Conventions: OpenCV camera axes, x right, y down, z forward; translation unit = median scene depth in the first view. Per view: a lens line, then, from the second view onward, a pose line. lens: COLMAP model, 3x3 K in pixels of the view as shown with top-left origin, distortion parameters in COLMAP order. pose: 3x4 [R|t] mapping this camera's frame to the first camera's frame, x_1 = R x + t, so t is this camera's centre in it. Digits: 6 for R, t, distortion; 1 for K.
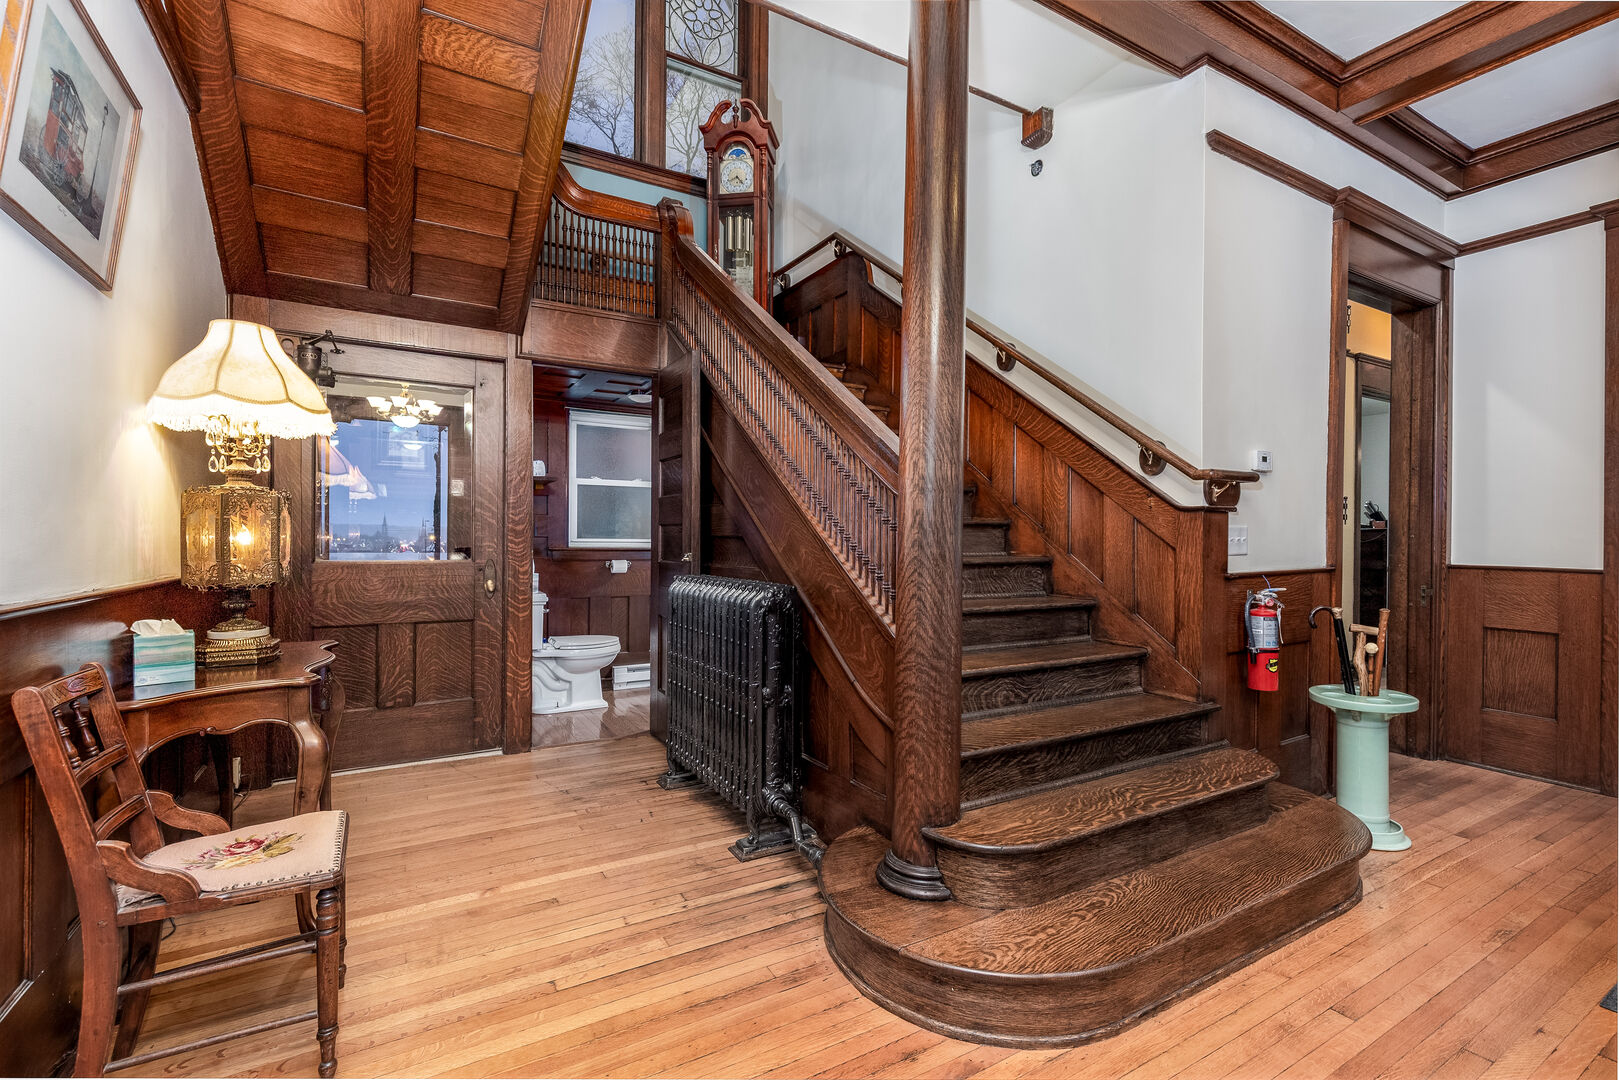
lens RADIAL K [[727.7, 0, 816.2], [0, 727.7, 531.2], [0, 0, 1]] dist [0.000457, -0.000401]
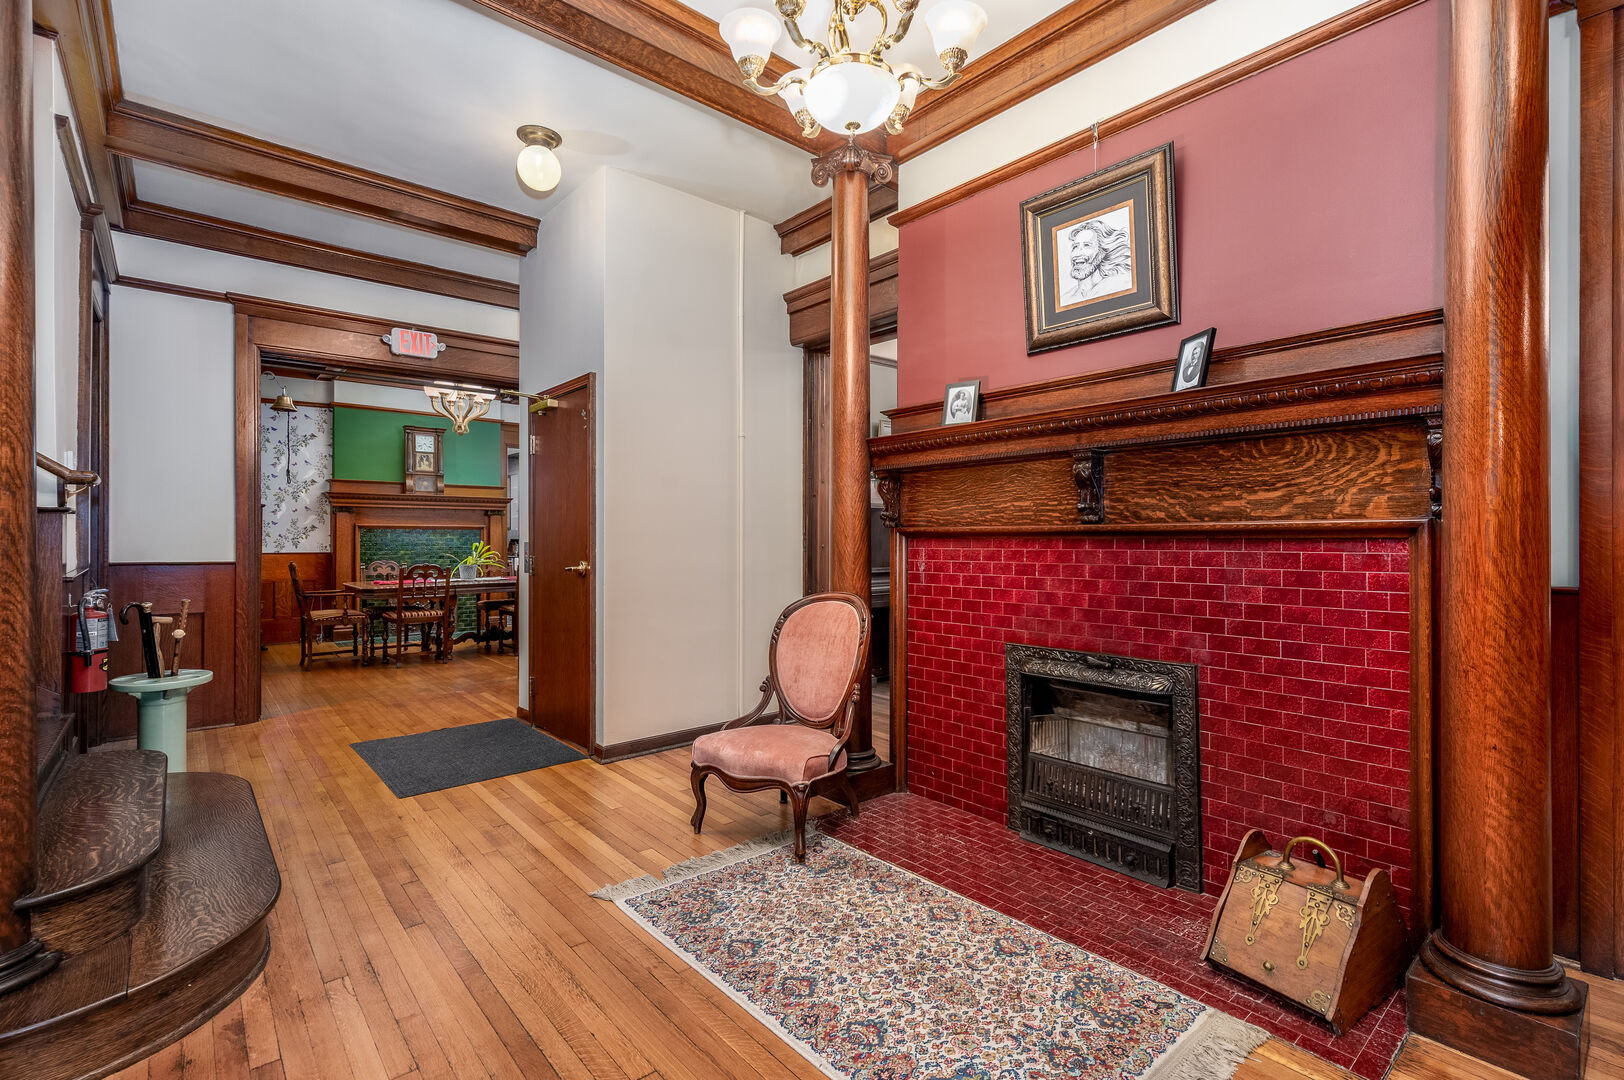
lens RADIAL K [[729.9, 0, 821.7], [0, 729.9, 540.2], [0, 0, 1]] dist [0.000457, -0.000401]
pose [[-0.168650, -0.006910, 0.985652, -0.807735], [-0.009701, 0.999939, 0.005350, -0.009228], [-0.985628, -0.008659, -0.168707, 0.251696]]
